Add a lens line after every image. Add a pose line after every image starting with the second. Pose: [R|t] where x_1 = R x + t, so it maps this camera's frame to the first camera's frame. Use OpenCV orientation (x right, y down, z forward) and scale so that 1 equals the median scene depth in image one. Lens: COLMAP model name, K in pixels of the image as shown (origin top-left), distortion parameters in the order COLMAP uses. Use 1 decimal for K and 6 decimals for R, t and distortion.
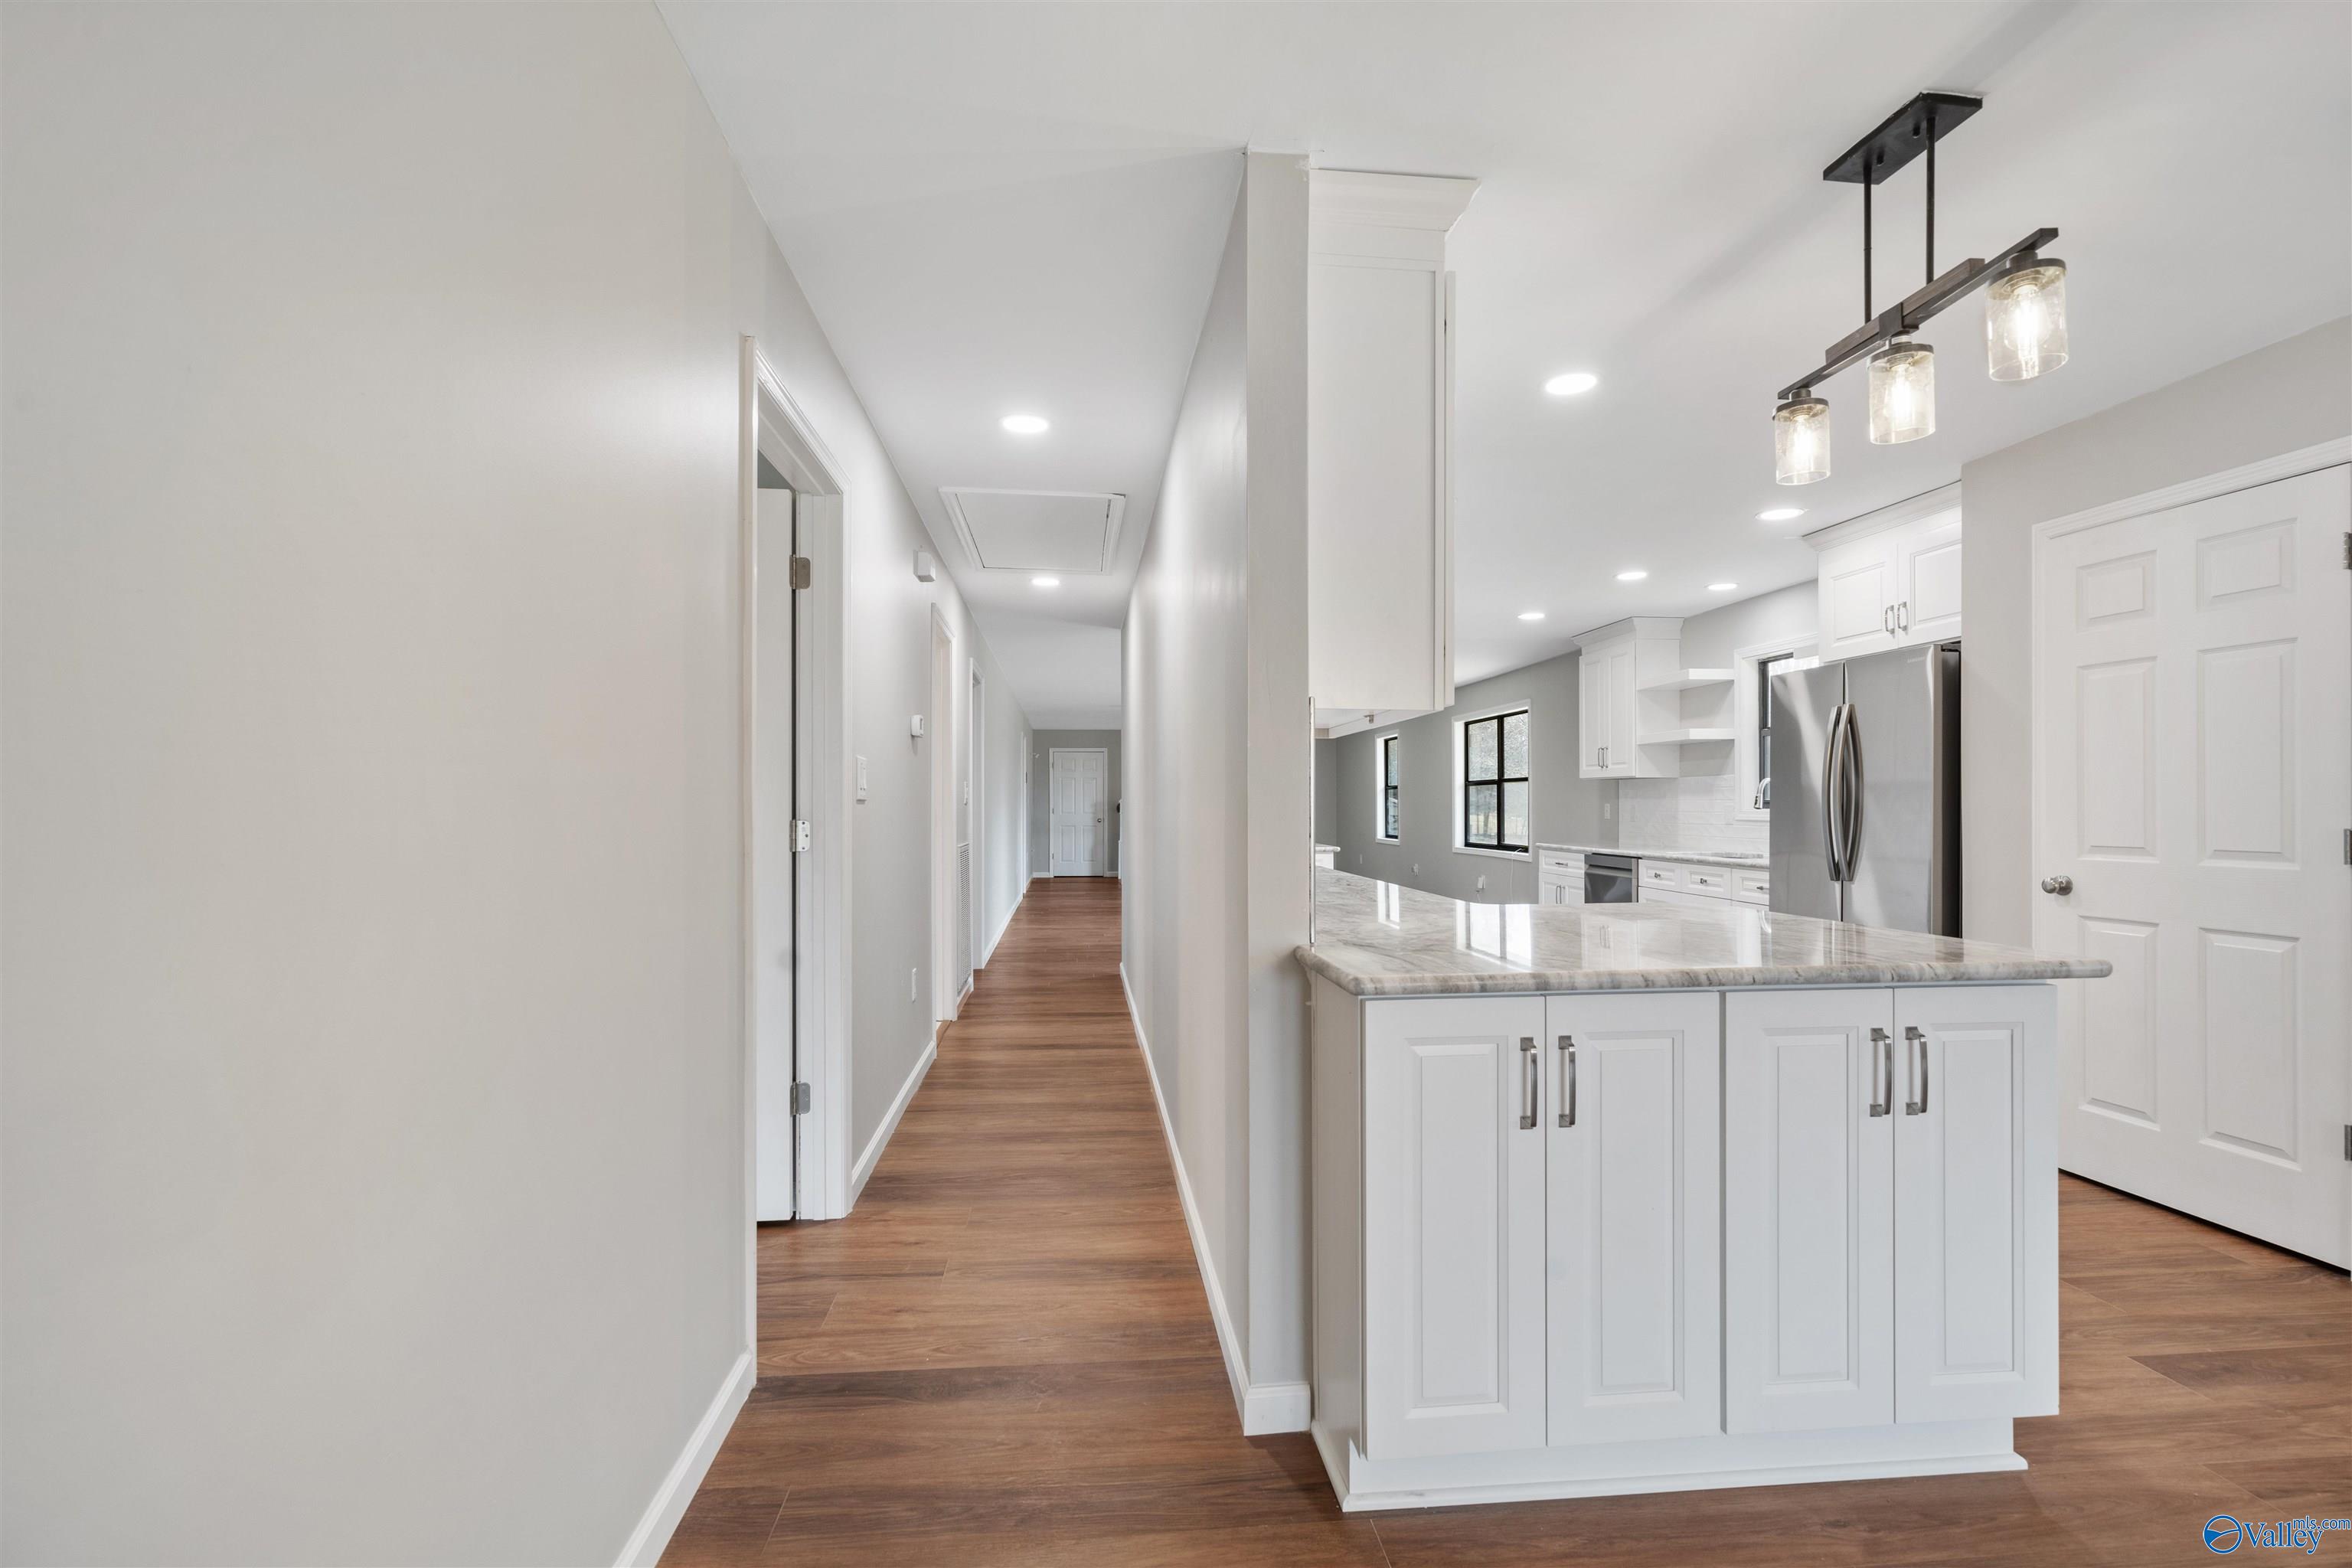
lens RADIAL K [[1064.8, 0, 1176.8], [0, 1064.8, 788.7], [0, 0, 1]] dist [-0.003744, 0.000566]
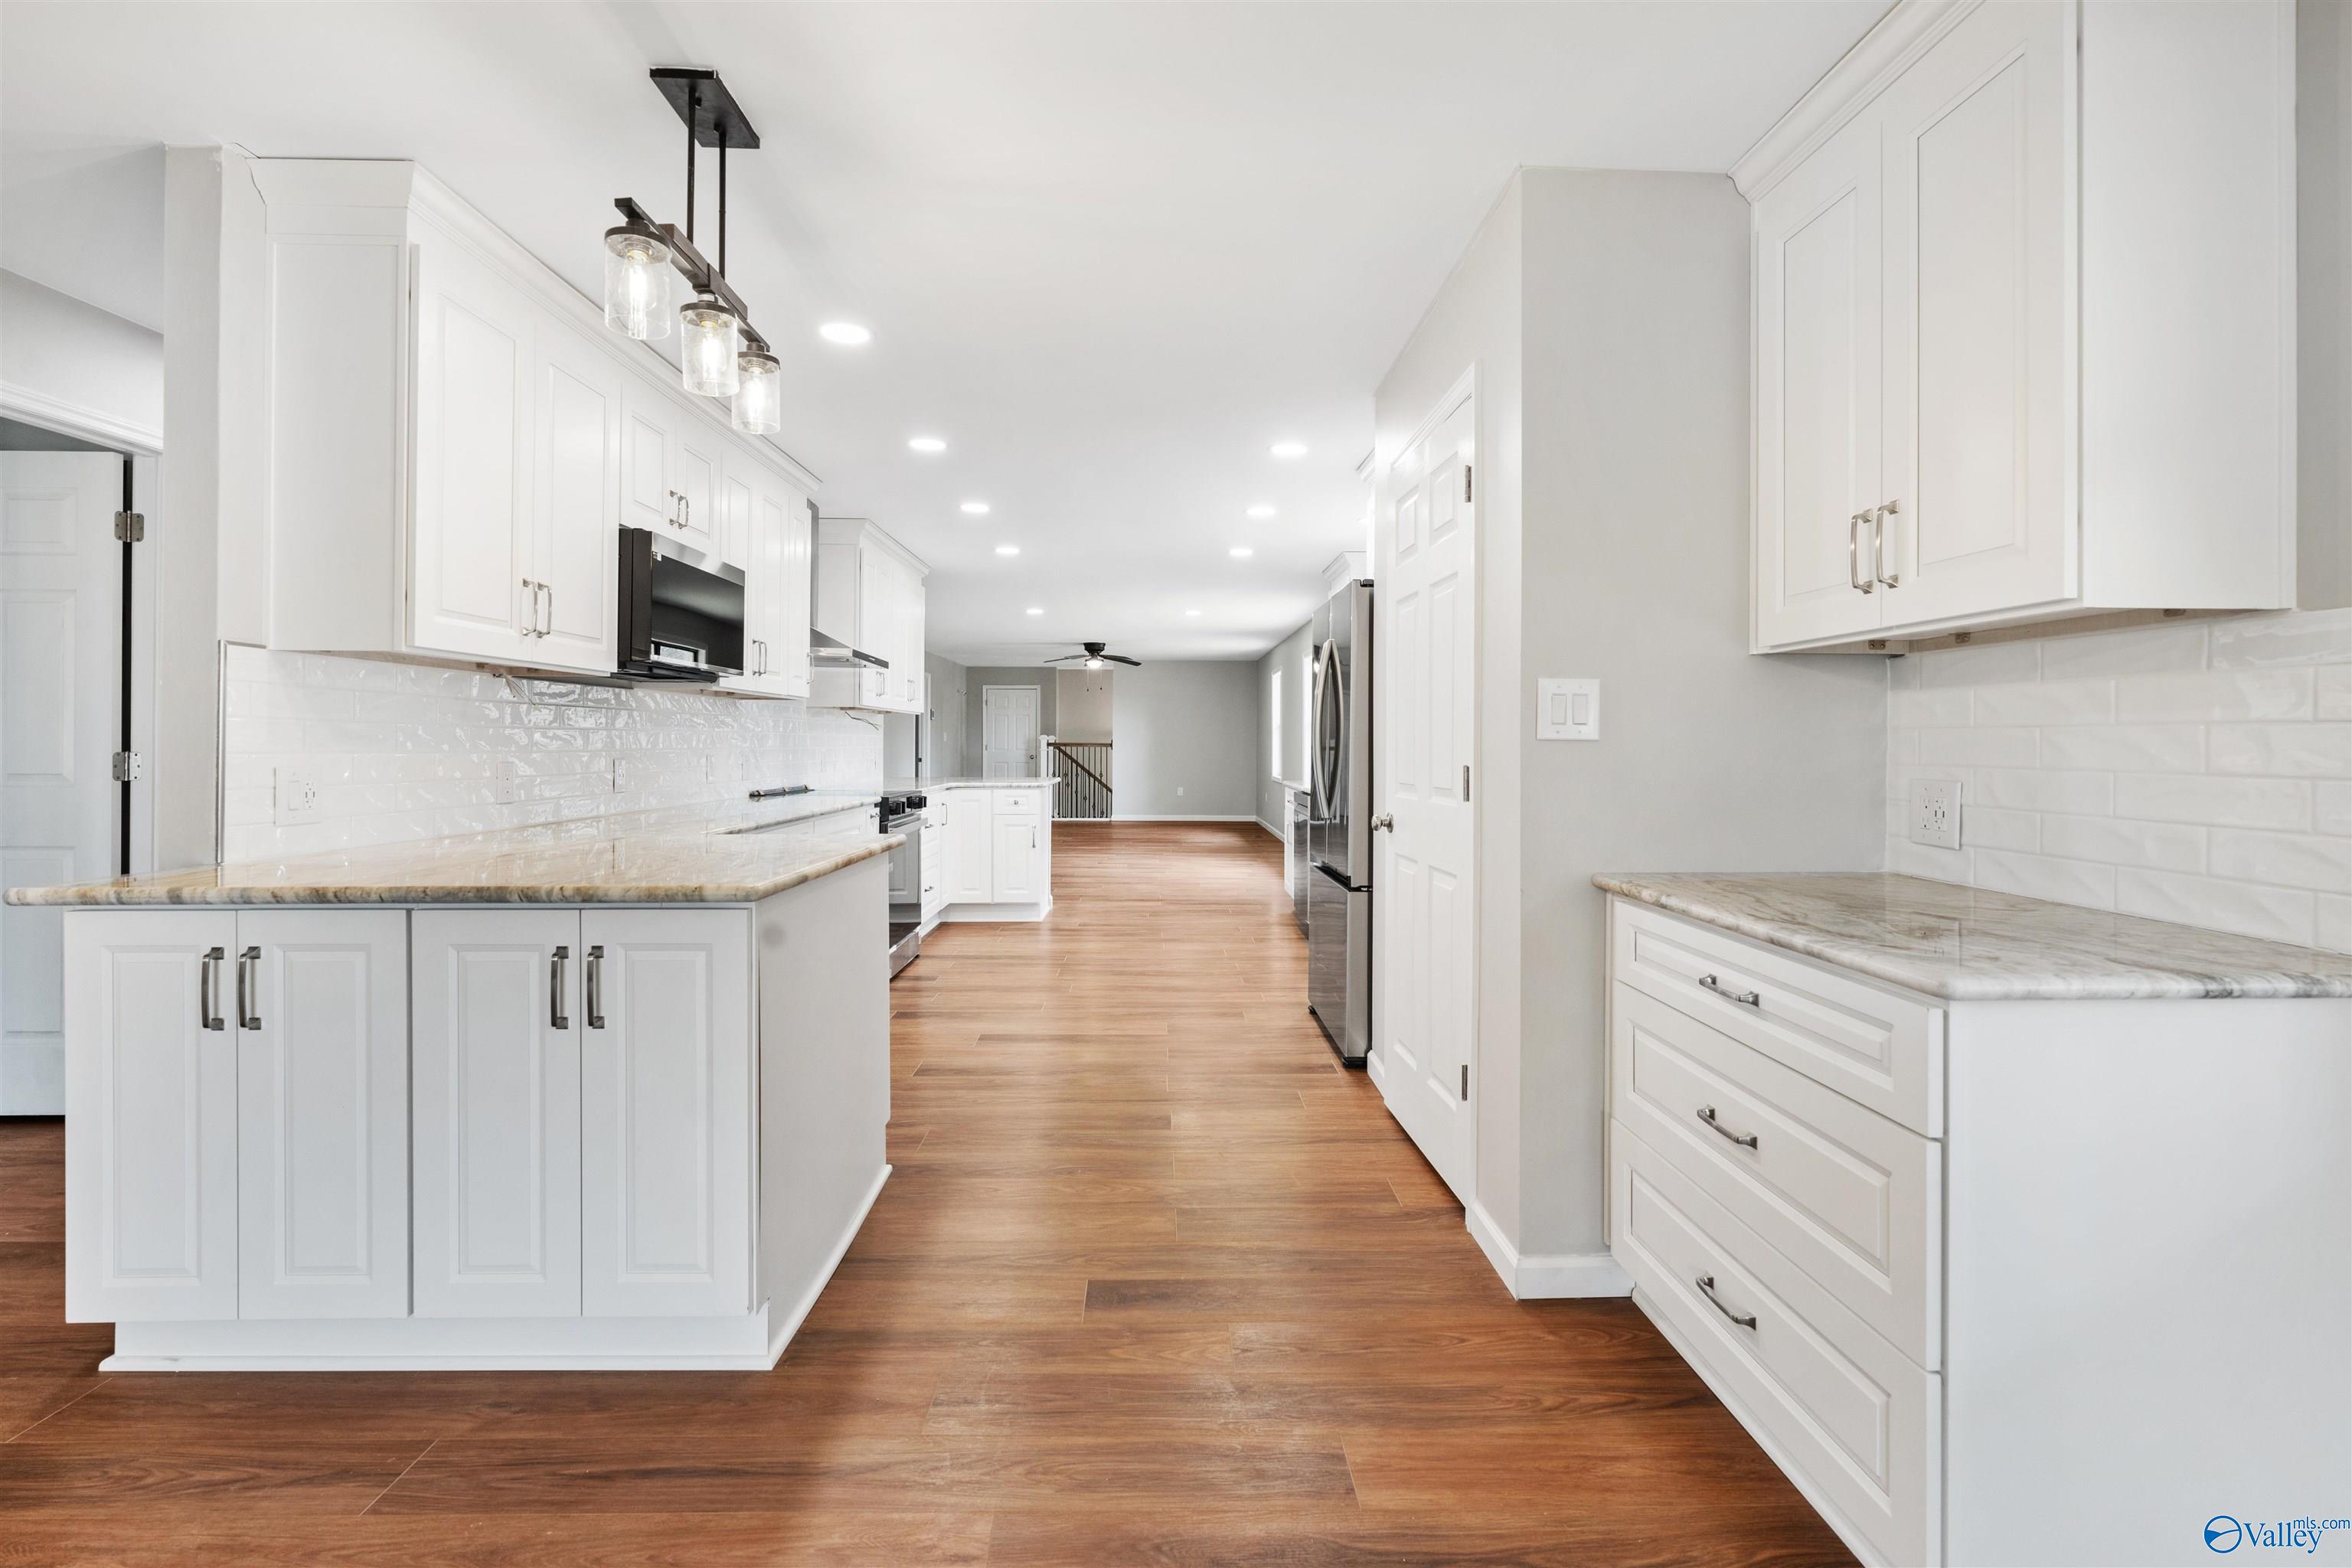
lens RADIAL K [[1064.8, 0, 1086.1], [0, 1064.8, 726.3], [0, 0, 1]] dist [-0.003744, 0.000566]
pose [[0.996693, 0.000280, -0.081260, 1.245945], [-0.000295, 1.000000, -0.000174, 0.003928], [0.081260, 0.000197, 0.996693, -0.024658]]
